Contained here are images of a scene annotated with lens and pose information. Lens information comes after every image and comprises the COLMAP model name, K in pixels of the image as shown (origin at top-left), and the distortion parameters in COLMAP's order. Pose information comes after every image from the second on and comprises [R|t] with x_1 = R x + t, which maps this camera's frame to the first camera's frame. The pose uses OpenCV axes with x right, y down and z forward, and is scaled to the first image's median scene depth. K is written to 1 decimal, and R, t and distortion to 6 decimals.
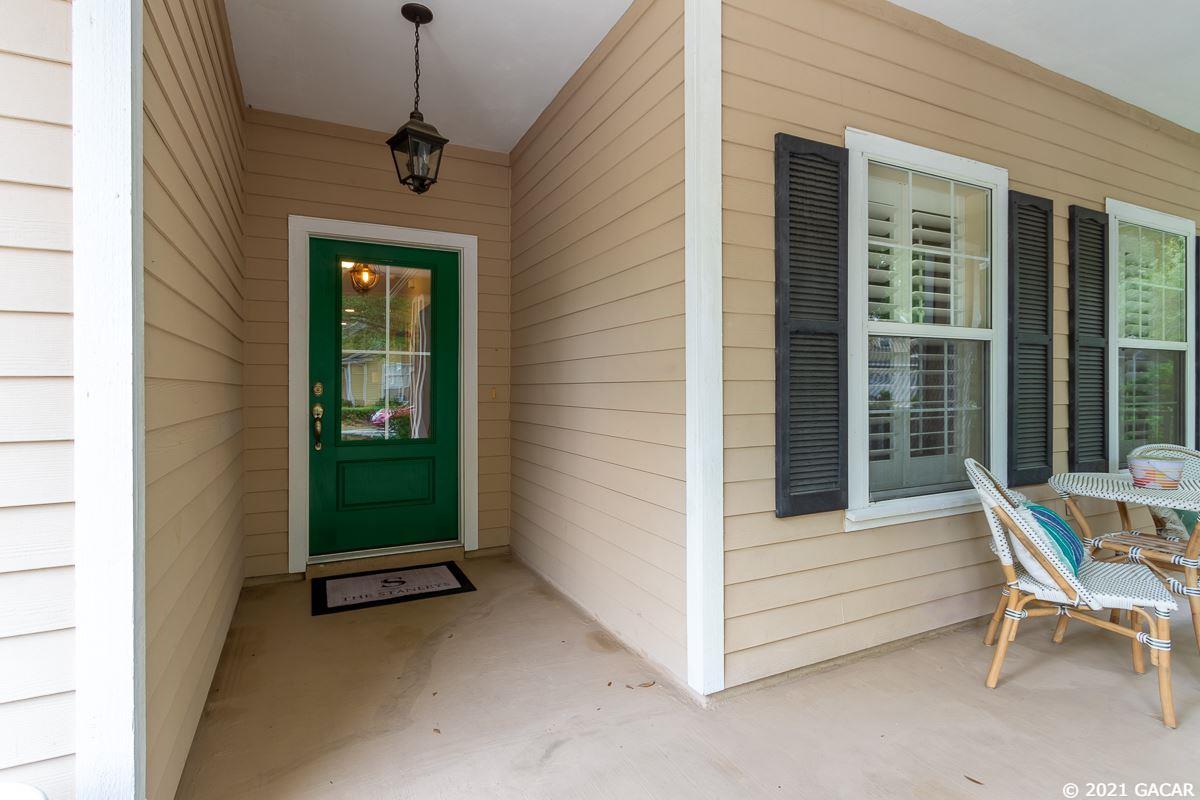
lens RADIAL K [[559.3, 0, 556.5], [0, 559.3, 391.8], [0, 0, 1]] dist [0.005065, -0.002171]
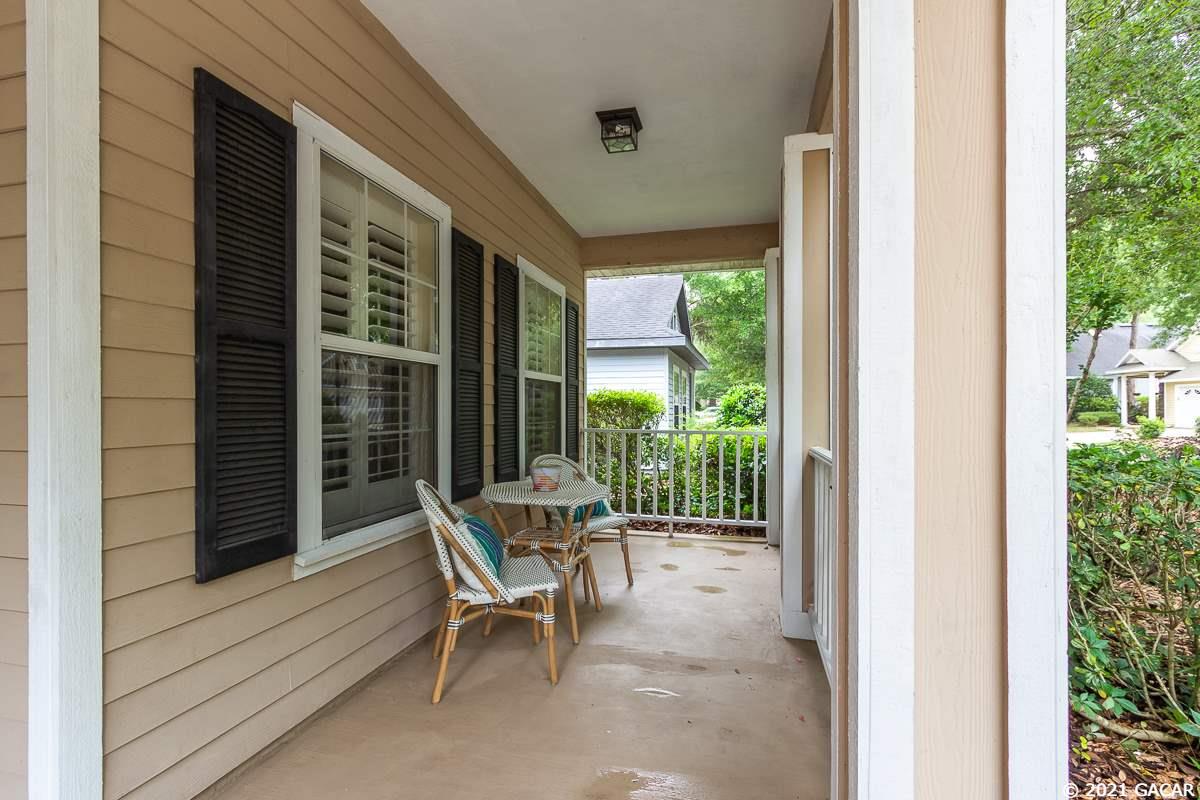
lens RADIAL K [[559.3, 0, 598.5], [0, 559.3, 407.4], [0, 0, 1]] dist [0.005065, -0.002171]
pose [[0.610406, 0.007140, 0.792056, 0.129015], [0.003753, 0.999922, -0.011906, 0.001703], [-0.792080, 0.010240, 0.610332, 0.123534]]
